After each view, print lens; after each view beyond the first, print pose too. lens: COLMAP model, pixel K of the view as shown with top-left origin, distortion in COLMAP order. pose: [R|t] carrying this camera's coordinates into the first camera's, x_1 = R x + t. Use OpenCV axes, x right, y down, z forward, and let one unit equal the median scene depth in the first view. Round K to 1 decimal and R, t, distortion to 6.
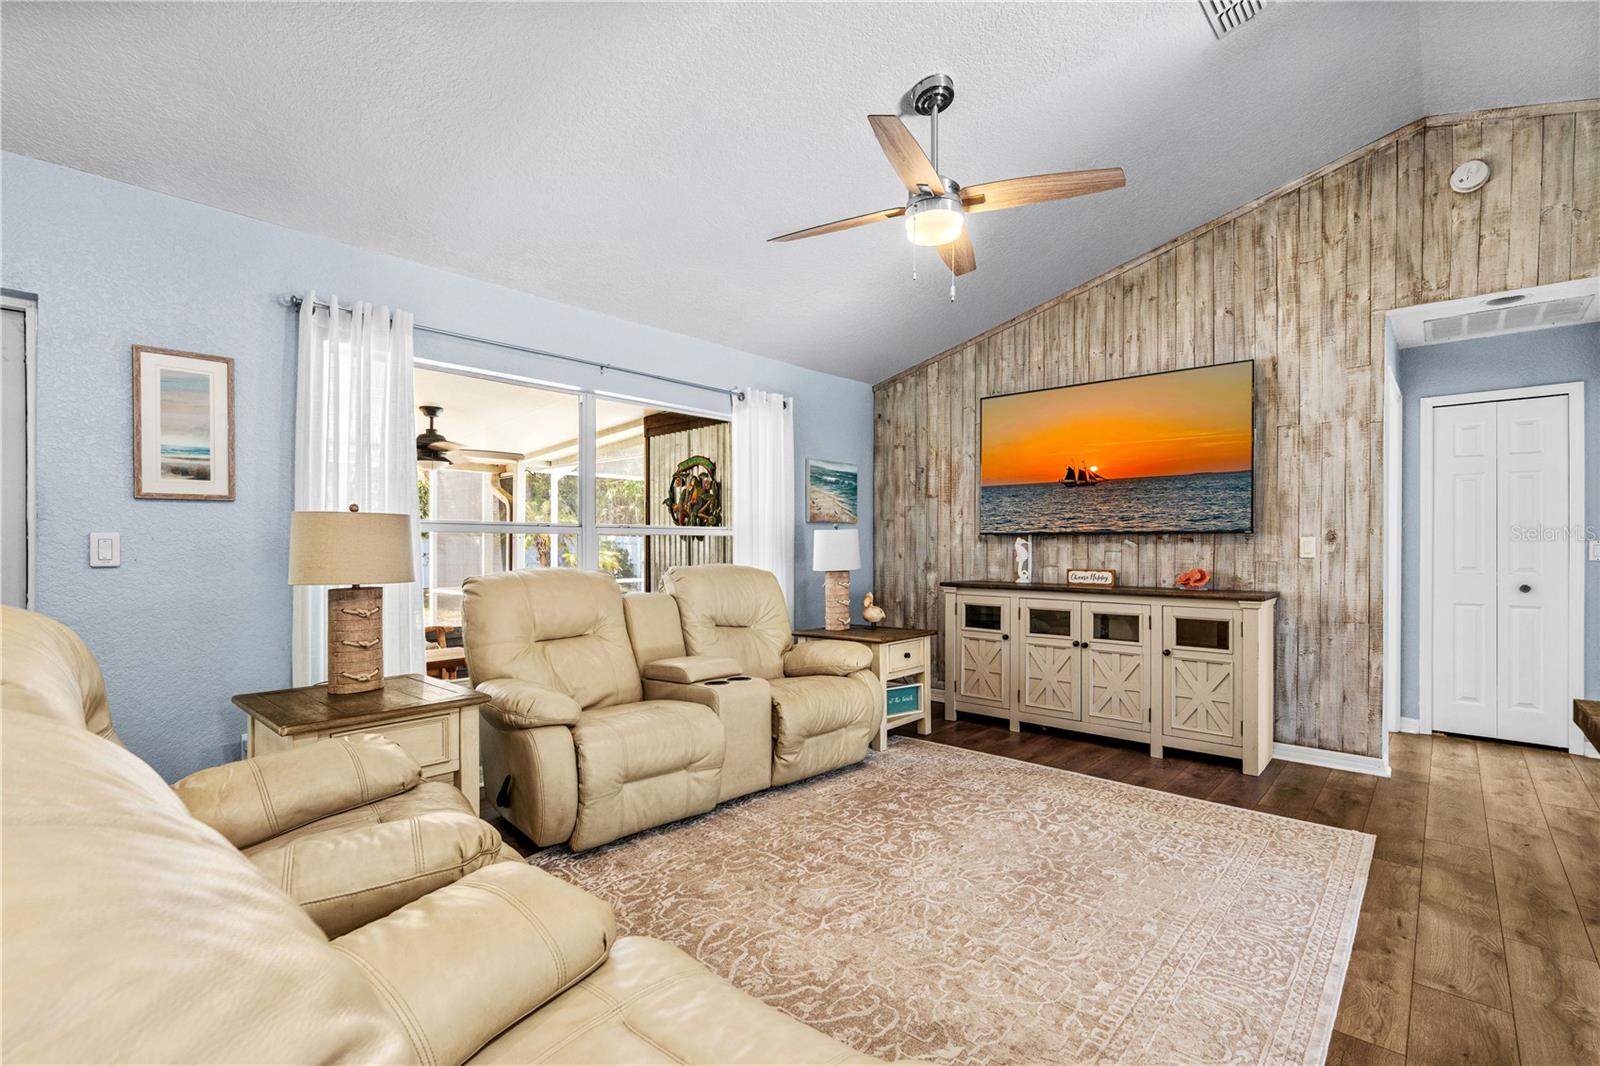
lens RADIAL K [[735.0, 0, 821.5], [0, 735.0, 541.5], [0, 0, 1]] dist [-0.001207, 0.000950]
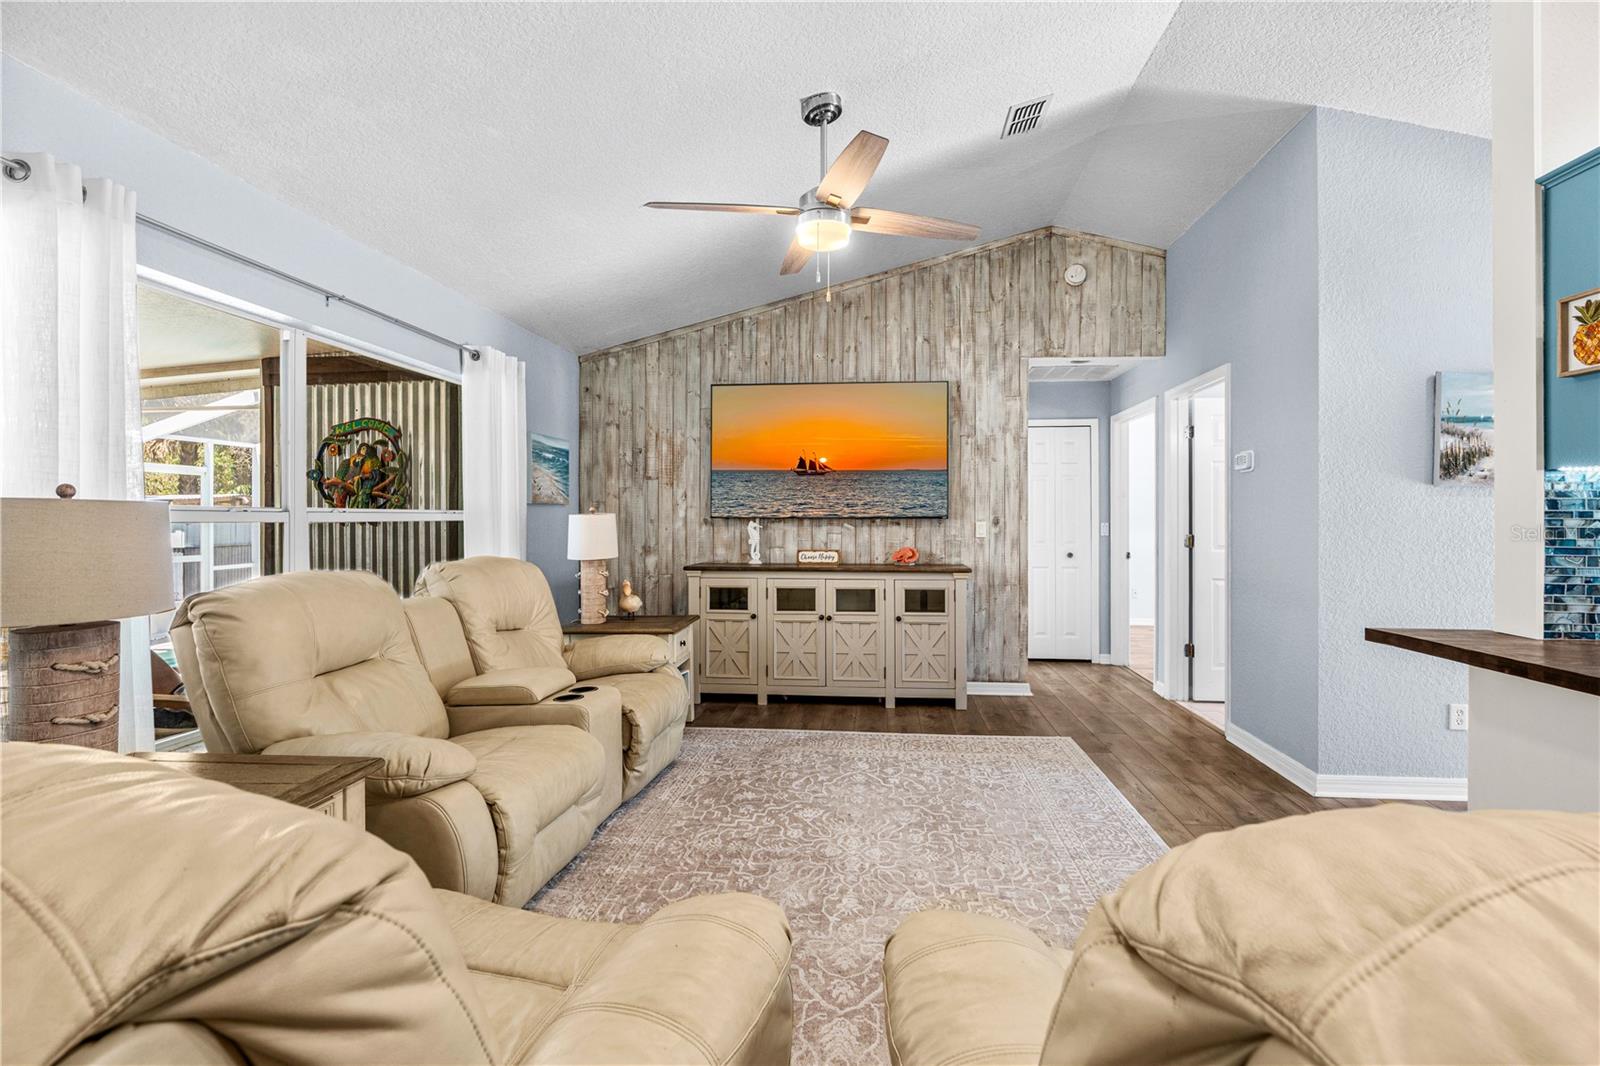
lens RADIAL K [[734.6, 0, 821.0], [0, 734.6, 514.1], [0, 0, 1]] dist [-0.009409, 0.001025]
pose [[0.807442, 0.000682, 0.589947, -0.313737], [-0.000664, 1.000000, -0.000247, -0.017469], [-0.589947, -0.000193, 0.807442, 0.101305]]
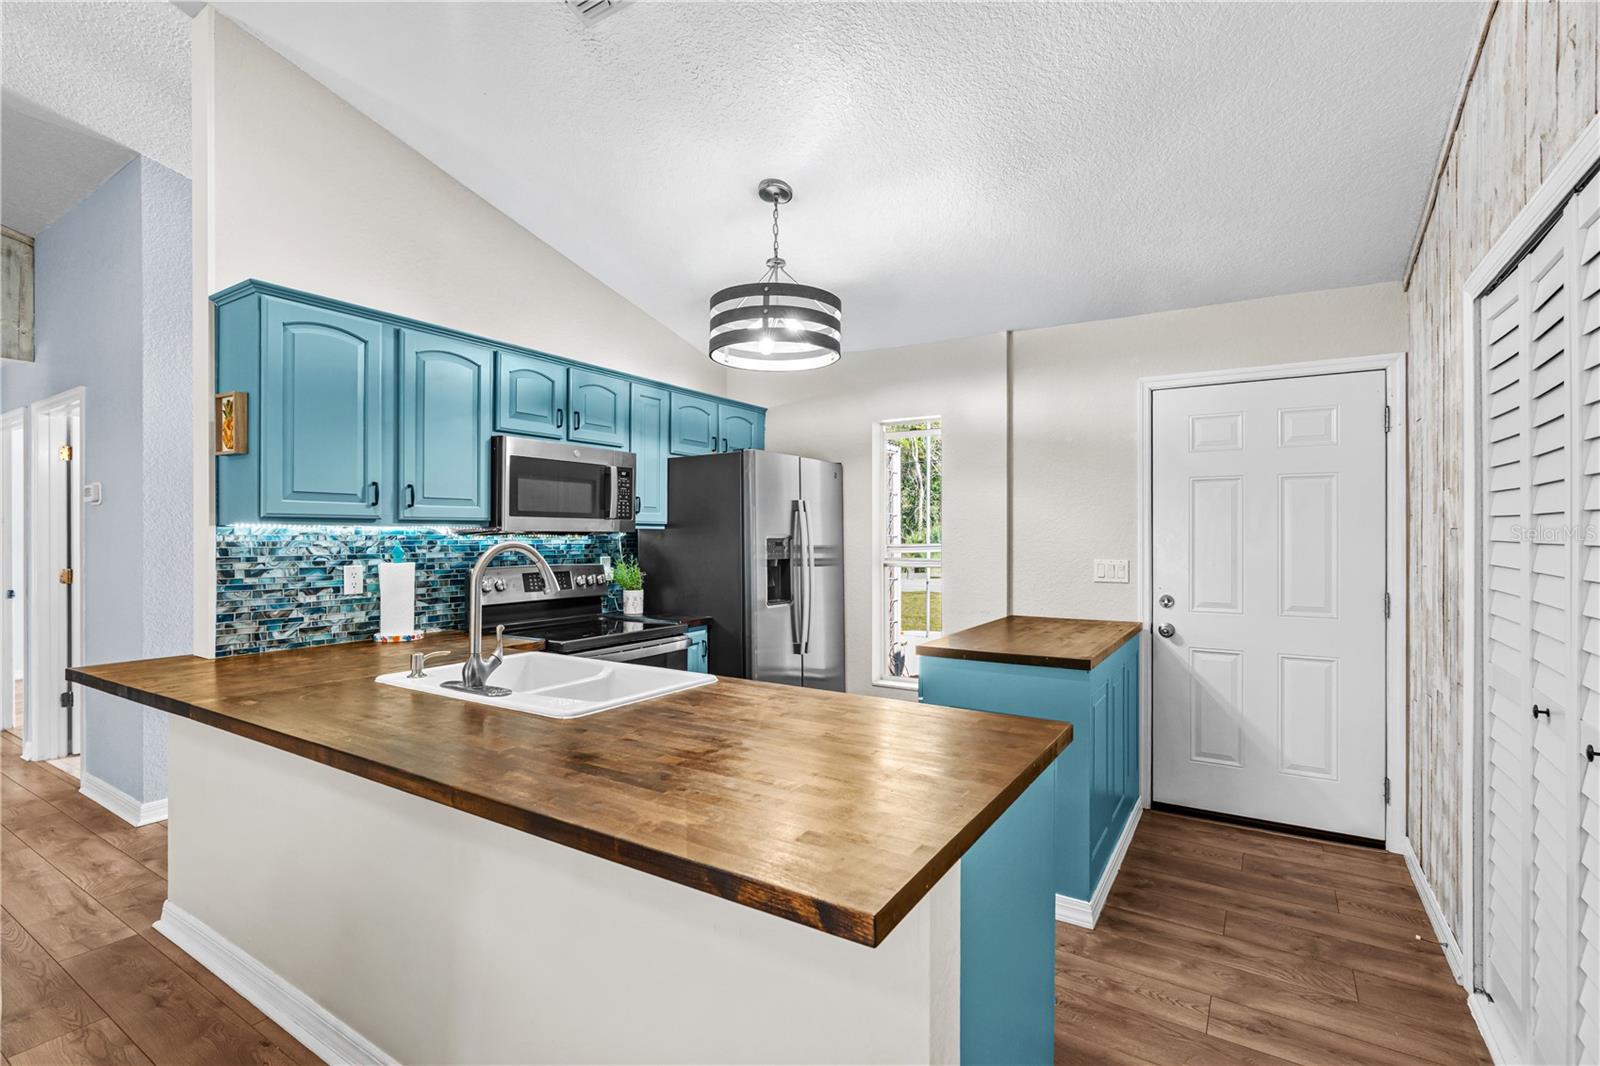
lens RADIAL K [[738.1, 0, 800.0], [0, 738.1, 533.0], [0, 0, 1]] dist [0.000956, 0.000608]
pose [[-0.140319, -0.003530, 0.990100, -0.330101], [-0.002584, 0.999992, 0.003199, -0.042556], [-0.990103, -0.002110, -0.140327, -0.177755]]
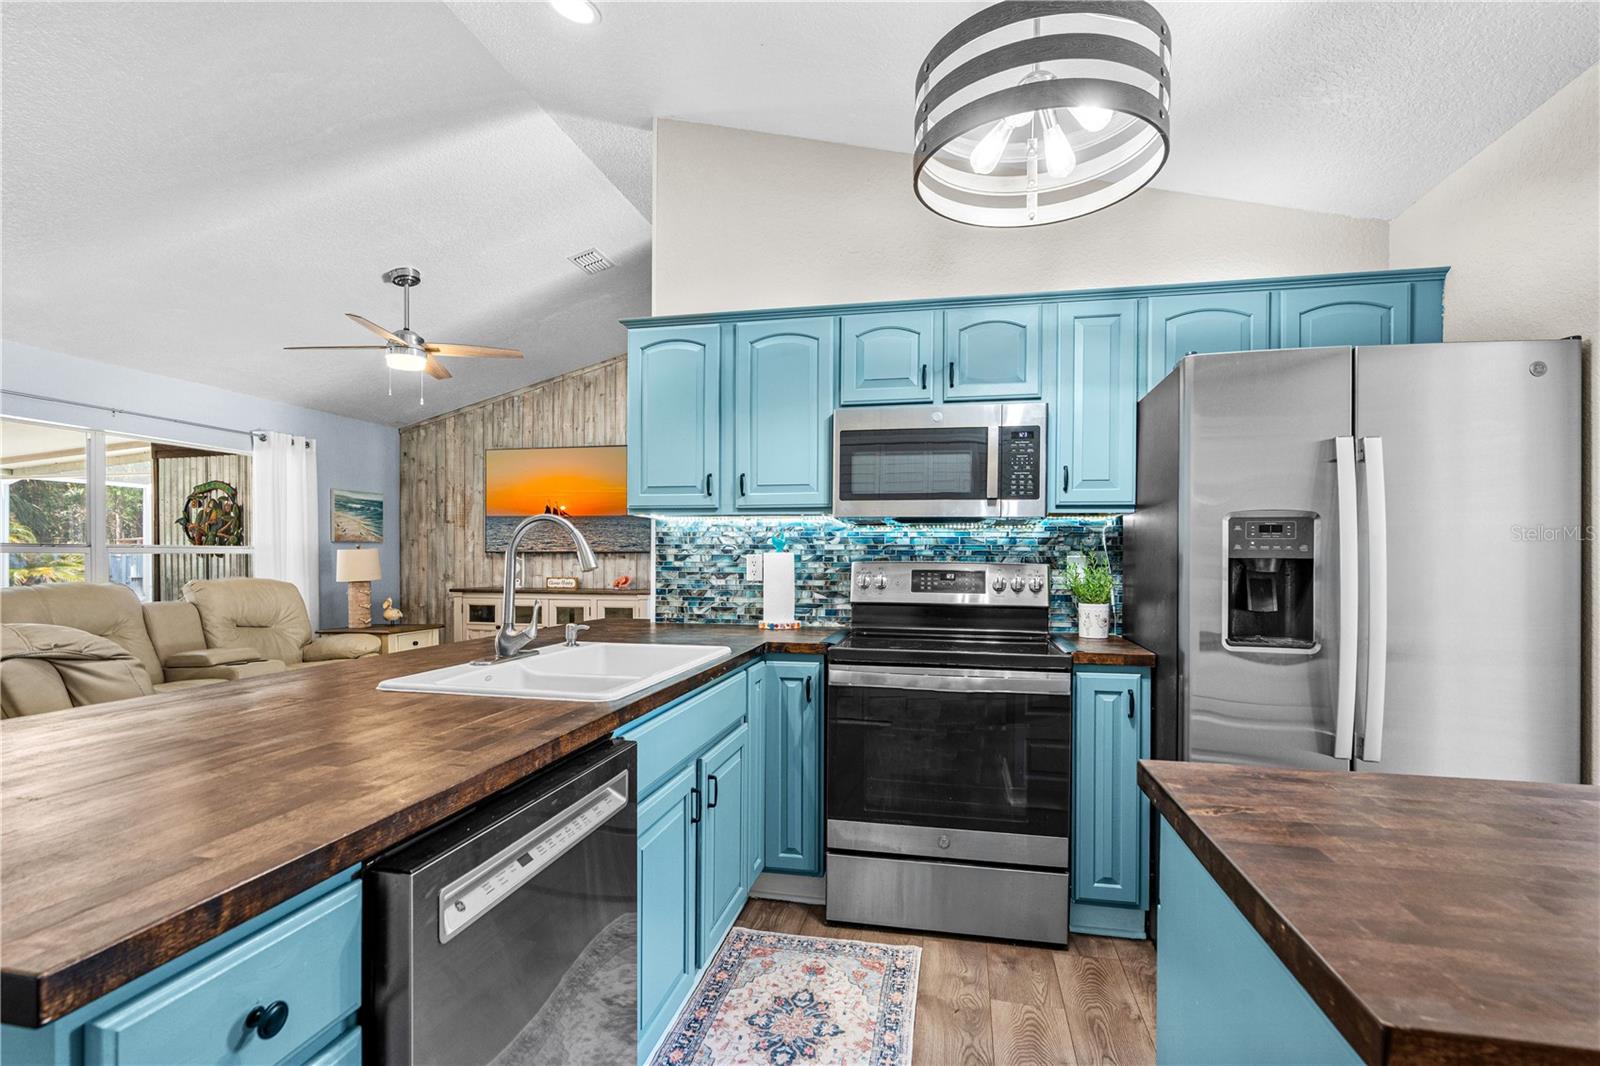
lens RADIAL K [[743.8, 0, 806.7], [0, 743.8, 558.9], [0, 0, 1]] dist [0.000418, 0.000879]
pose [[0.874802, -0.002853, 0.484472, 0.086507], [-0.001045, 0.999969, 0.007775, -0.010802], [-0.484480, -0.007308, 0.874772, -0.542517]]
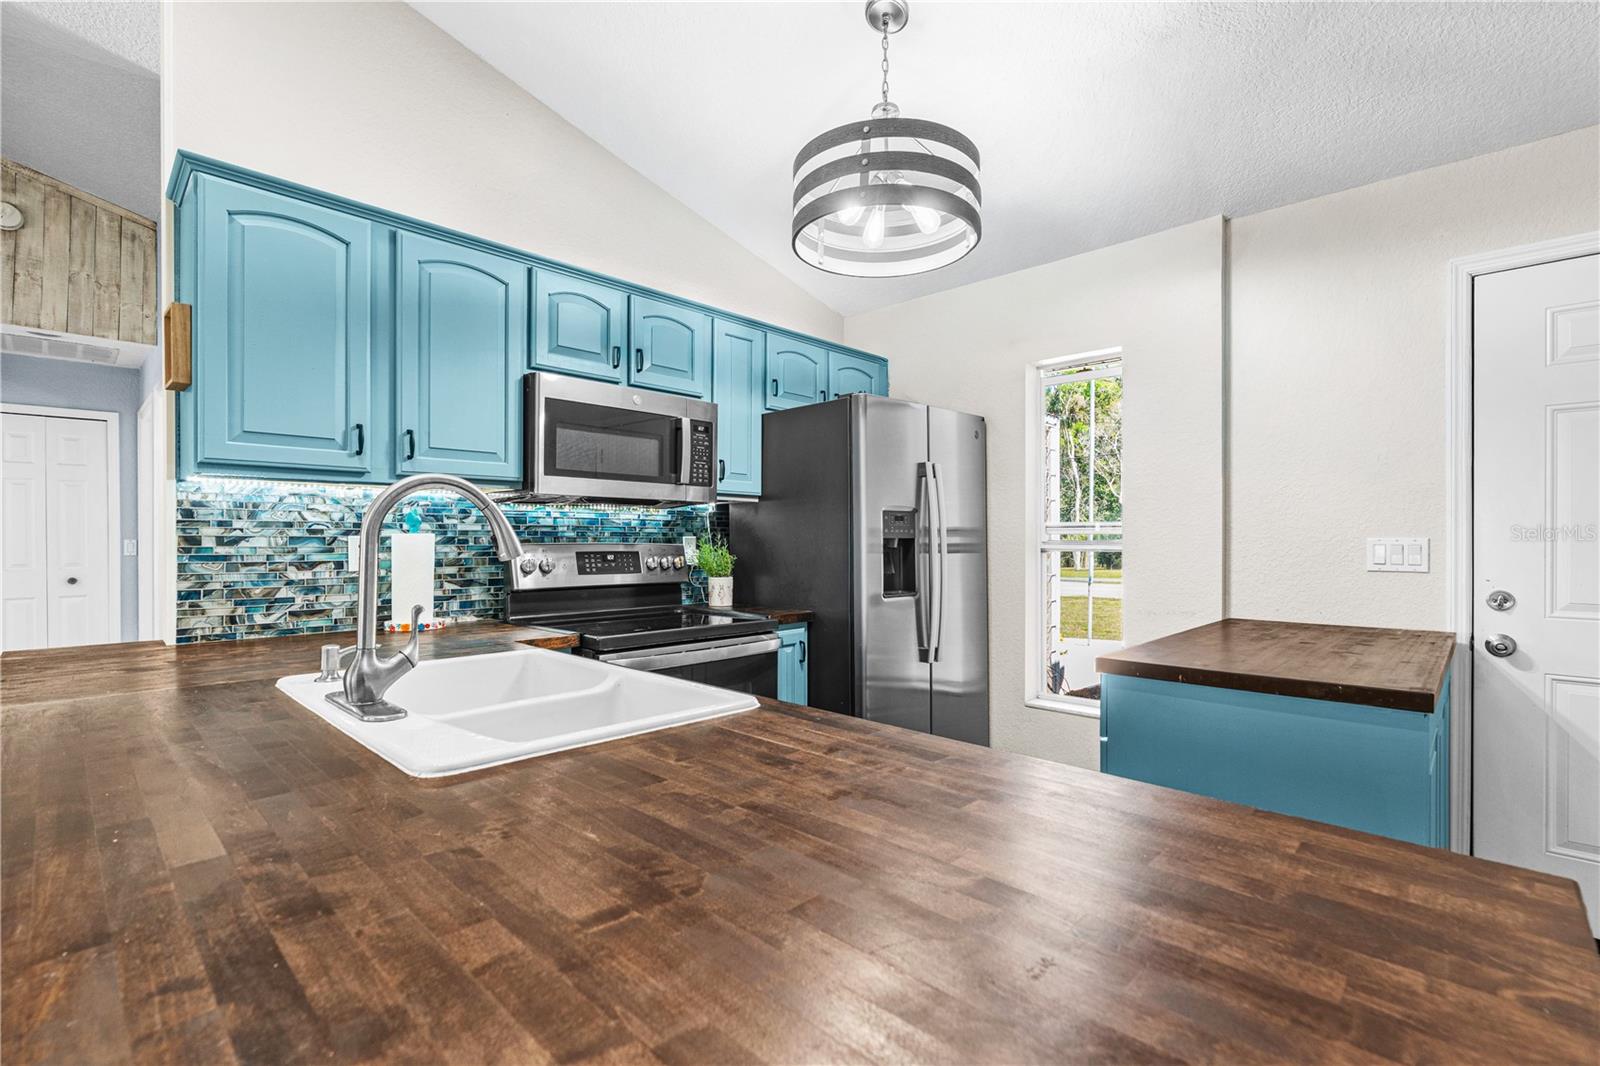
lens RADIAL K [[725.0, 0, 799.2], [0, 725.0, 539.3], [0, 0, 1]] dist [-0.001444, 0.000792]
pose [[0.062344, -0.005727, 0.998038, -0.119728], [-0.001611, 0.999982, 0.005839, -0.010487], [-0.998053, -0.001972, 0.062334, -0.227292]]
